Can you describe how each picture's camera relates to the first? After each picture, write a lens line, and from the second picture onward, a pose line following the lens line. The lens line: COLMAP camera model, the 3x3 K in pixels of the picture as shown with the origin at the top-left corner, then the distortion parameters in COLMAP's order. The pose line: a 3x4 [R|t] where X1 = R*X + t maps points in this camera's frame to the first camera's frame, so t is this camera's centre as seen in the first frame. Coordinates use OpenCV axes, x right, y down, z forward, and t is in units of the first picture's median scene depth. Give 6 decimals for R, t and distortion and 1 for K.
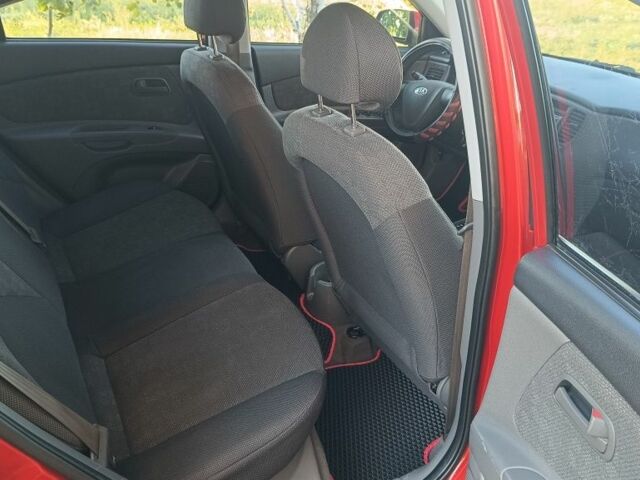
lens RADIAL K [[589.1, 0, 320.0], [0, 589.1, 240.0], [0, 0, 1]] dist [0.024262, -0.002446]
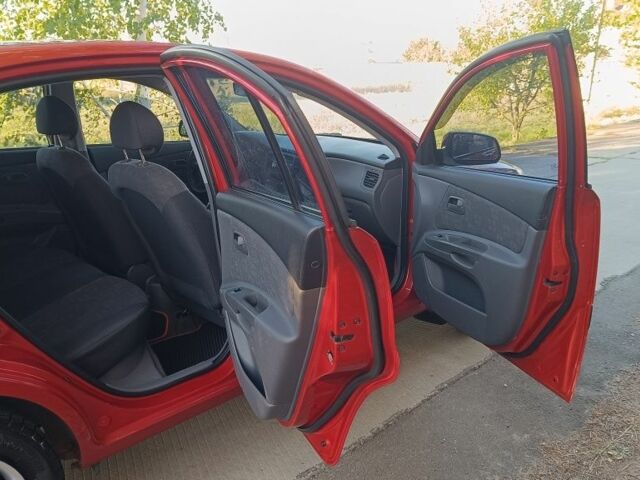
lens RADIAL K [[585.0, 0, 320.0], [0, 585.0, 240.0], [0, 0, 1]] dist [0.039502, 0.000608]
pose [[0.962953, -0.146760, 0.226237, 0.089686], [0.189913, 0.964679, -0.182557, 0.318739], [-0.191455, 0.218759, 0.956812, -0.545319]]
